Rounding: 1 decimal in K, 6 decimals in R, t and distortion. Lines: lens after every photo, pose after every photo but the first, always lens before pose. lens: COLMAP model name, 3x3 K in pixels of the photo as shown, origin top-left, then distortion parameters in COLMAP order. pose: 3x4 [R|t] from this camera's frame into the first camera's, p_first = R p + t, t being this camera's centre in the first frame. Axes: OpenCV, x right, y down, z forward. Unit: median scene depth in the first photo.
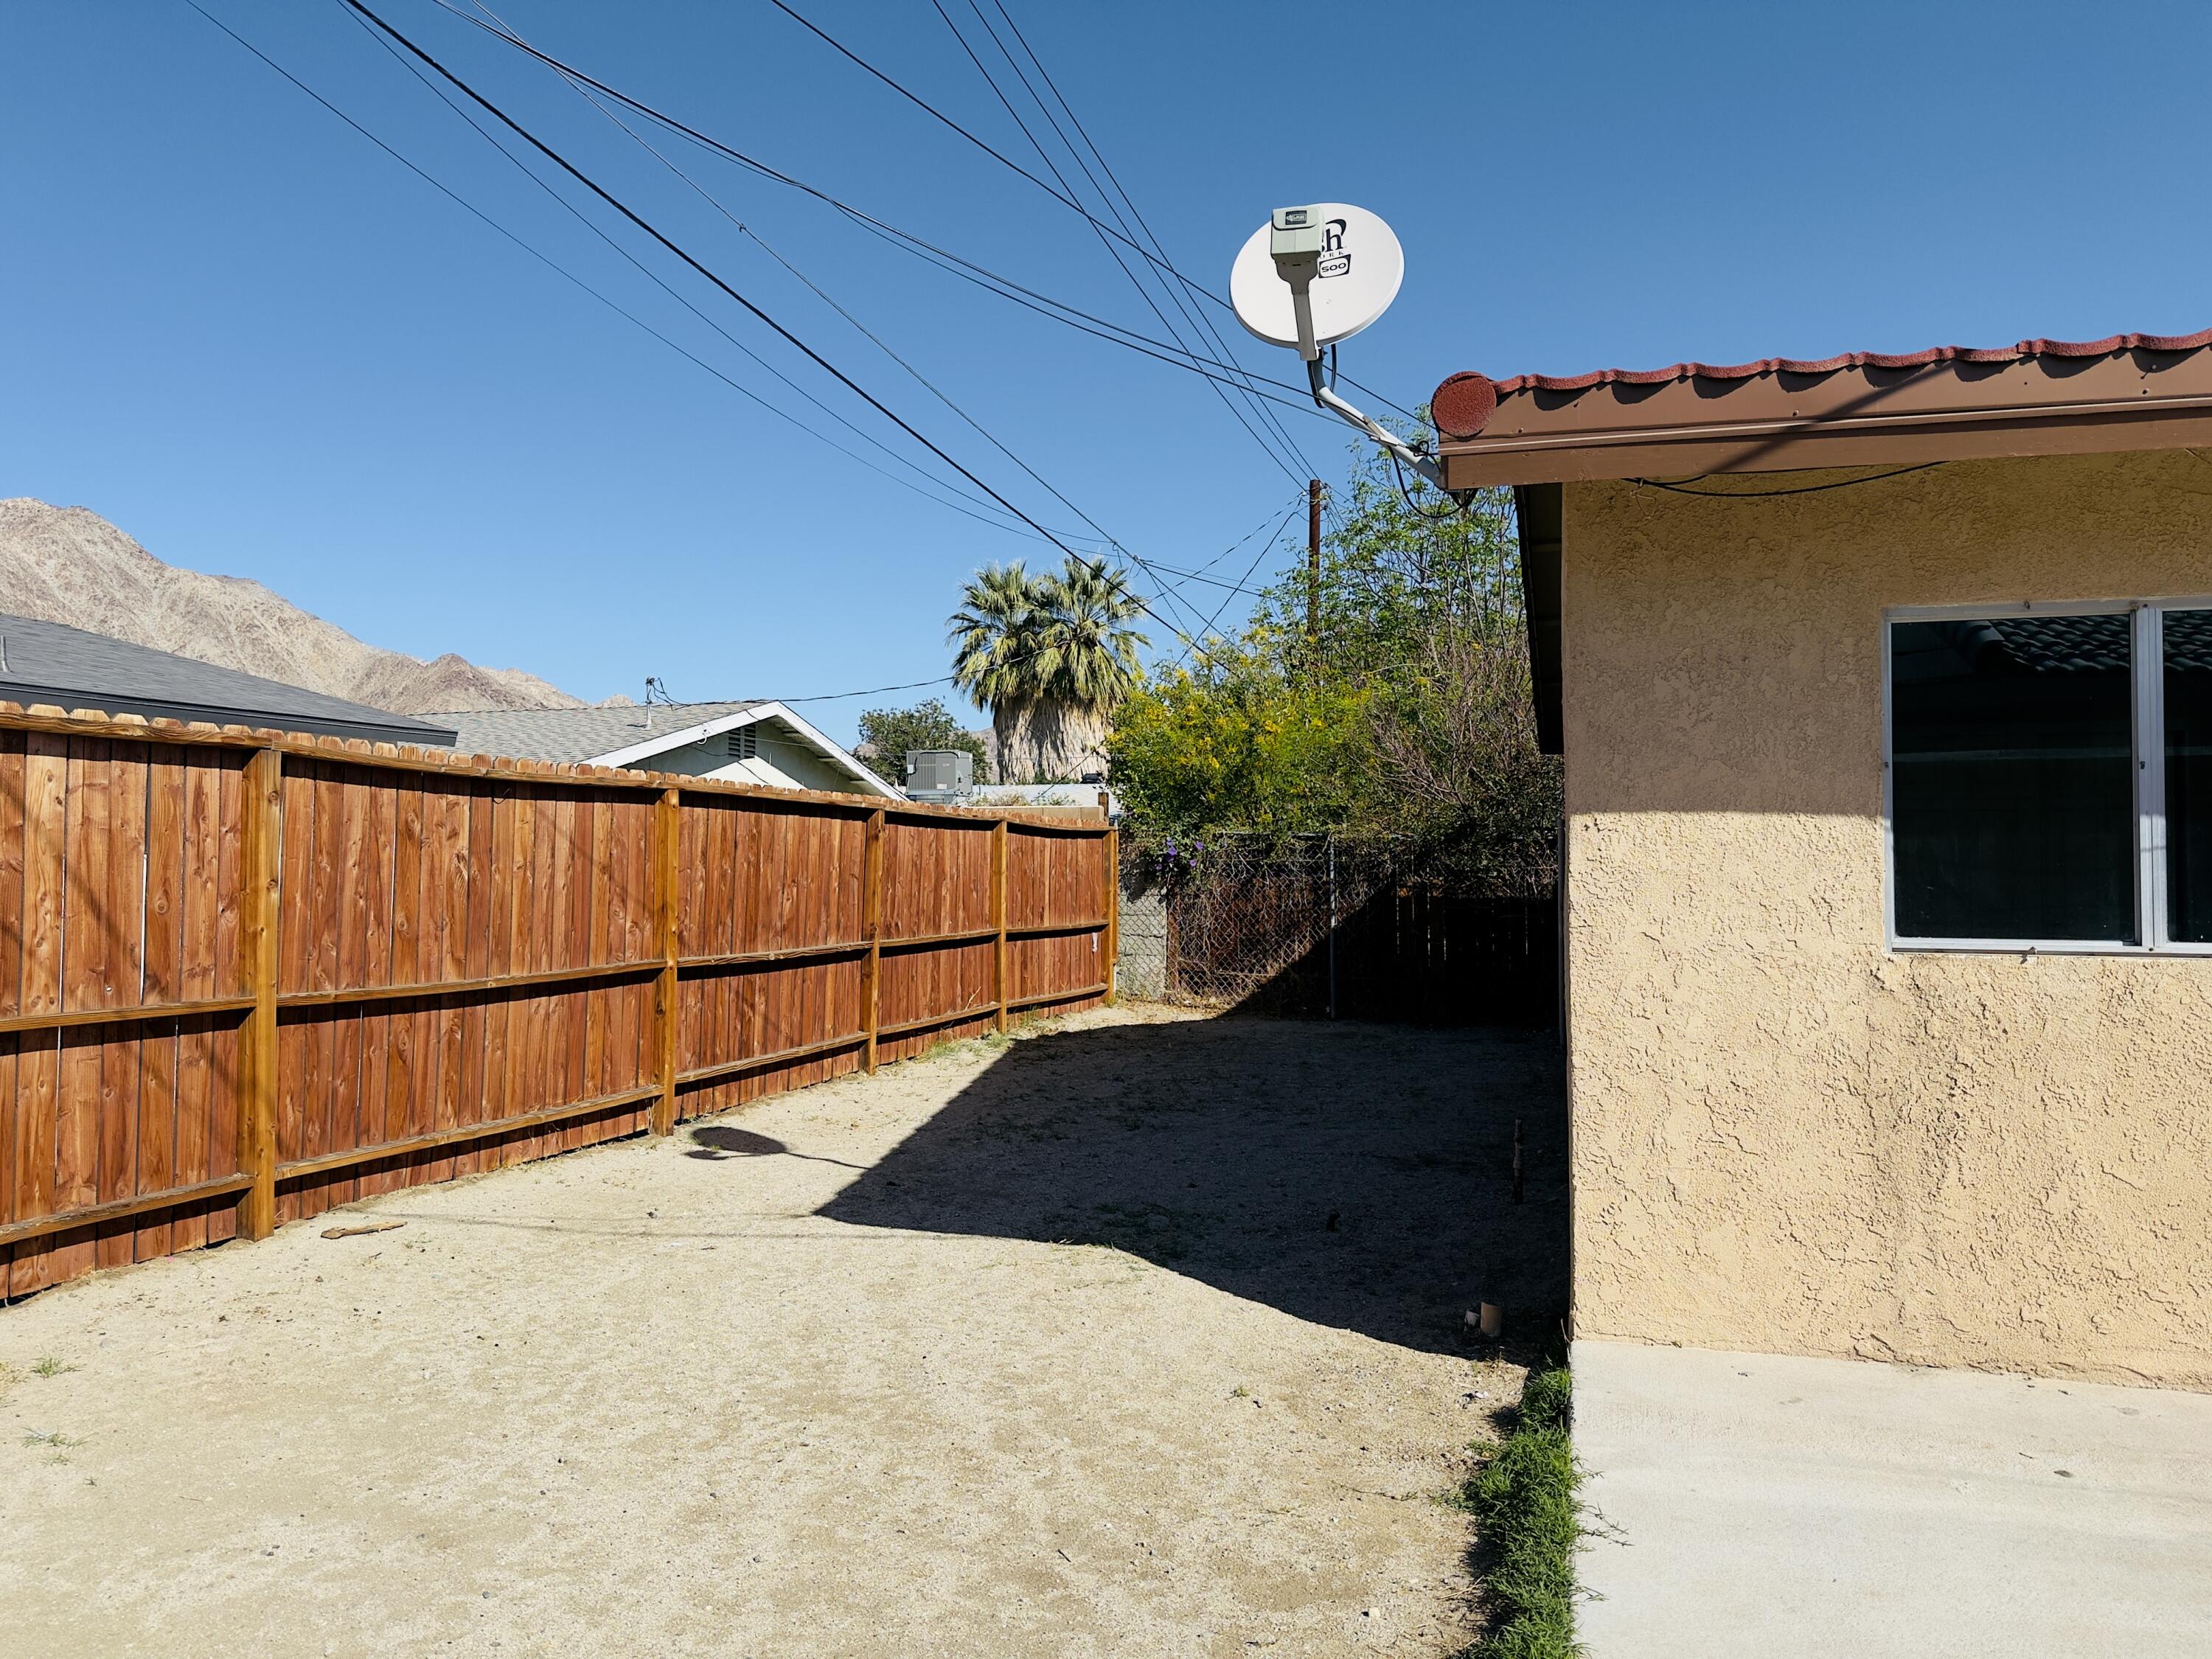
lens RADIAL K [[1558.4, 0, 1105.9], [0, 1558.4, 827.7], [0, 0, 1]] dist [0.009114, -0.006602]
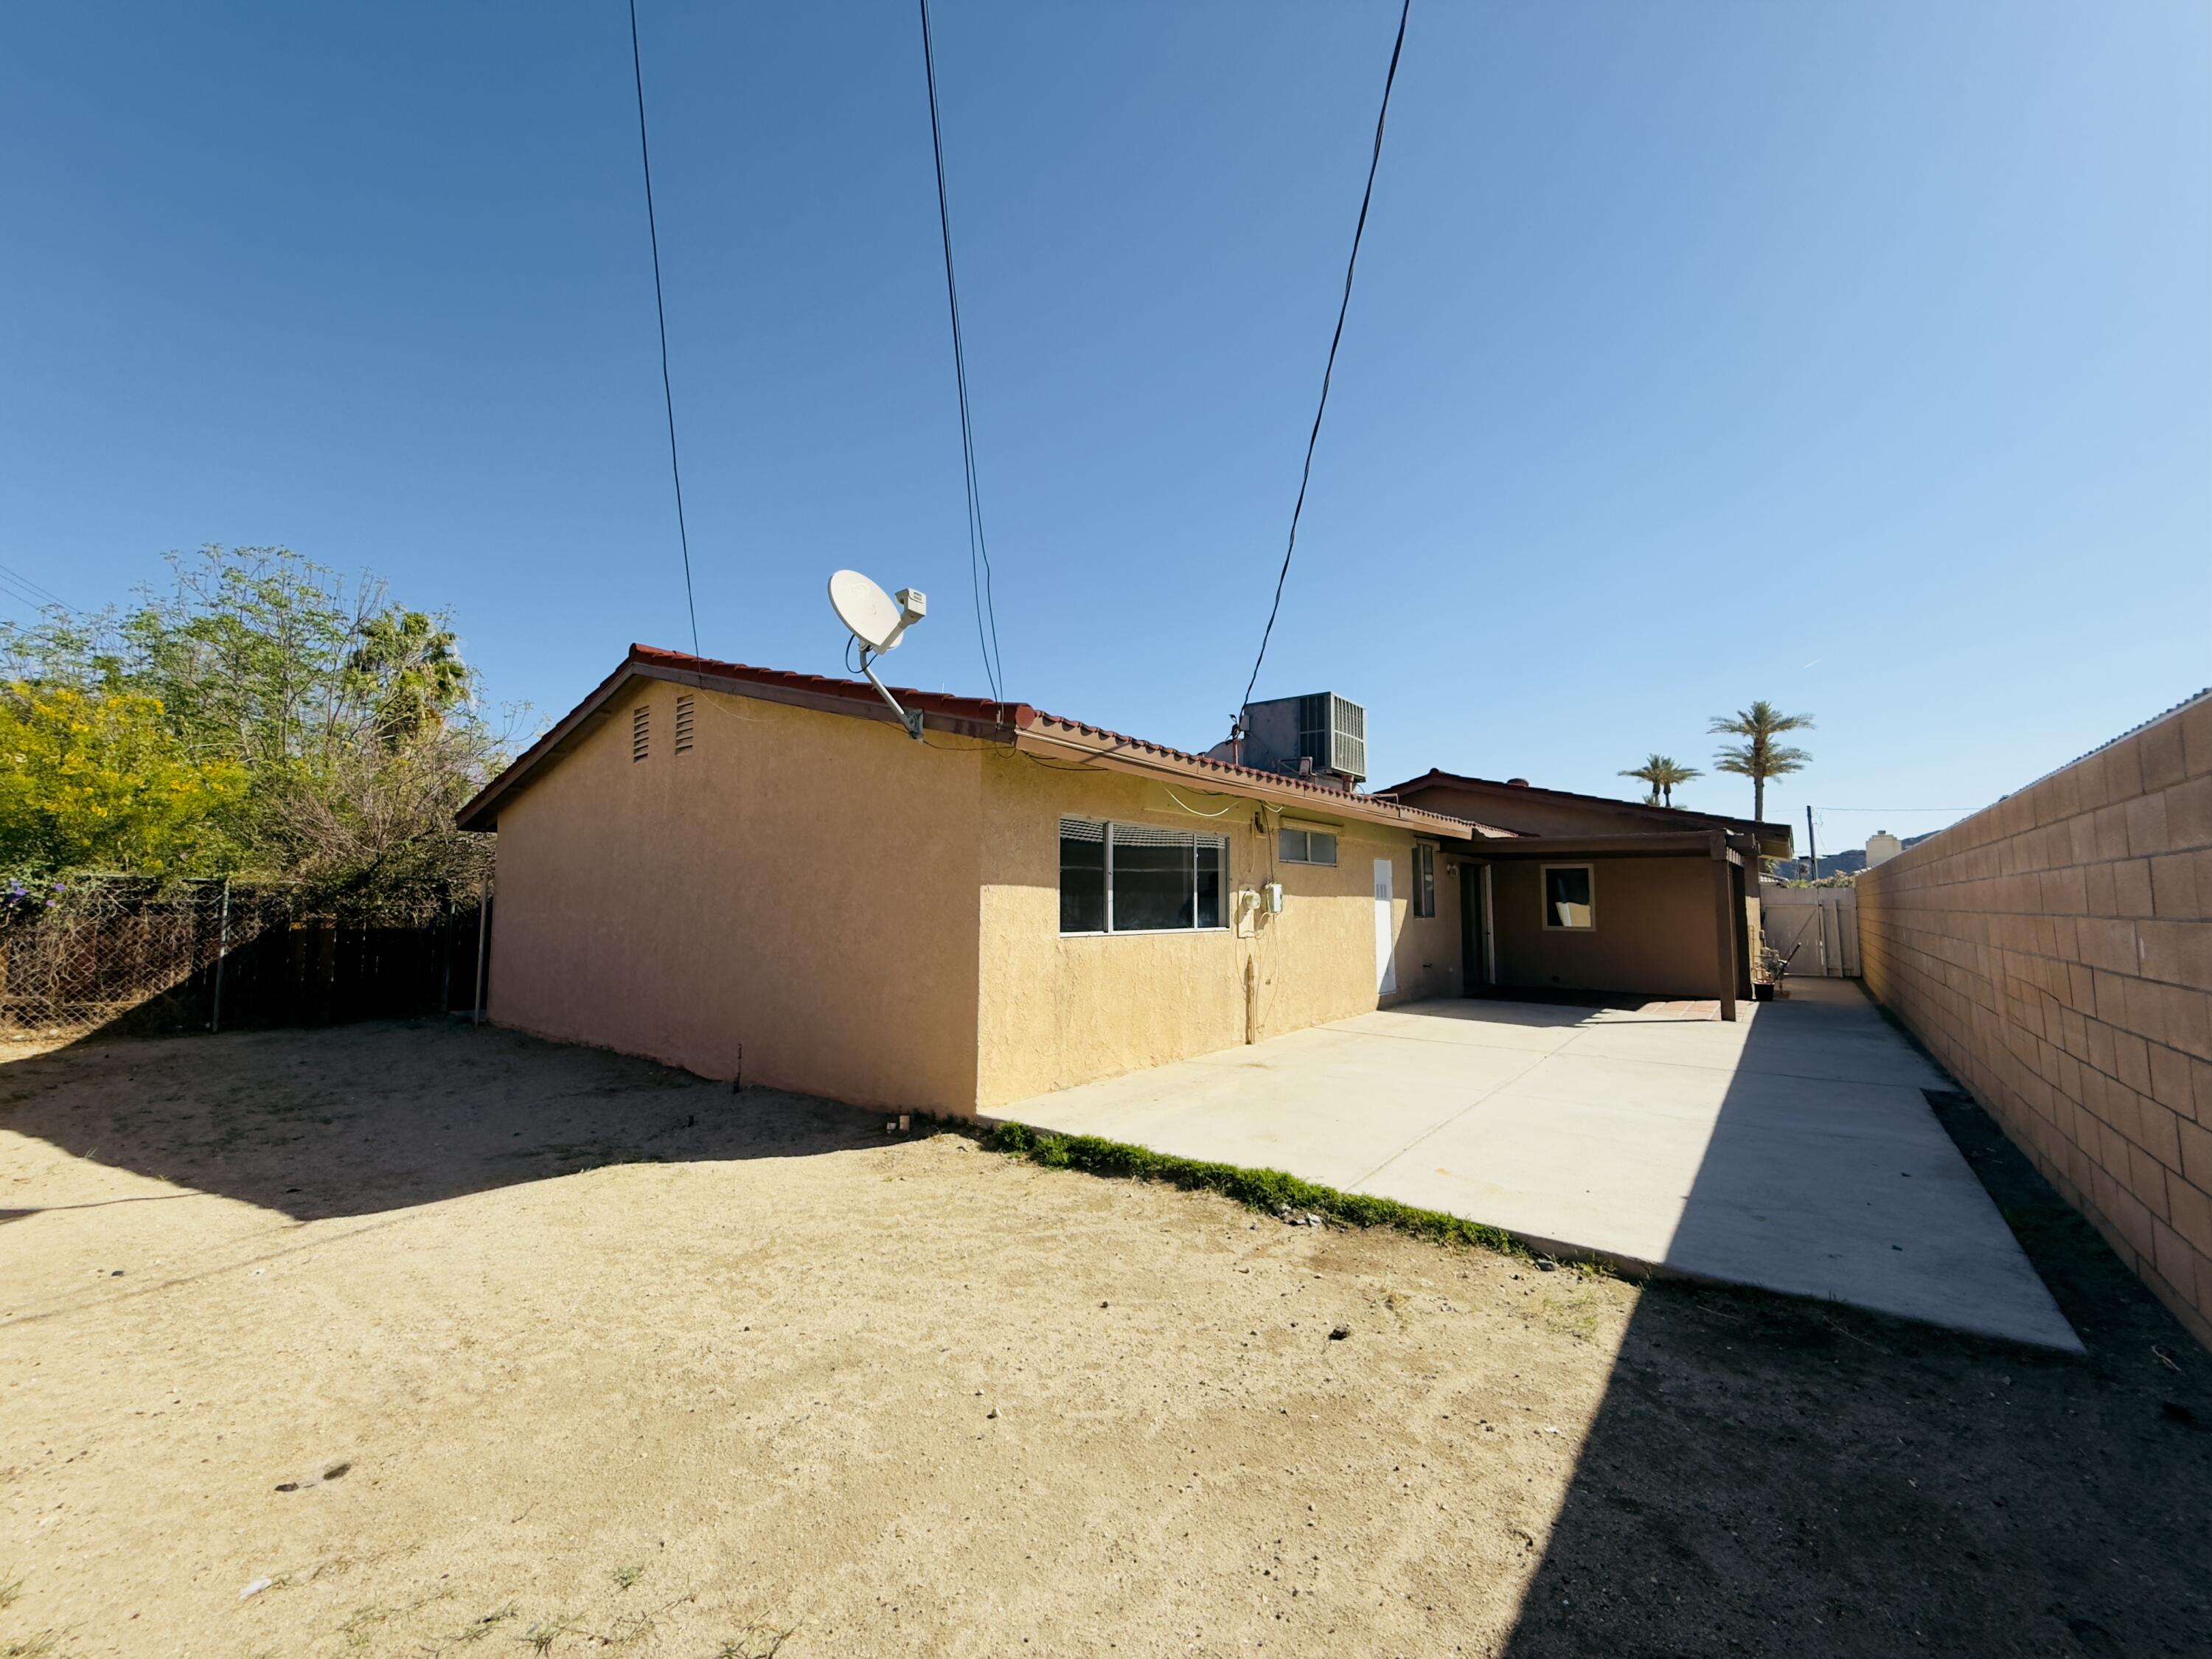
lens RADIAL K [[885.2, 0, 1101.8], [0, 885.2, 826.7], [0, 0, 1]] dist [0.020392, 0.000395]
pose [[0.368279, 0.082546, 0.926044, -0.905410], [-0.025075, 0.996570, -0.078860, 0.005411], [-0.929377, 0.005822, 0.369085, 0.352460]]
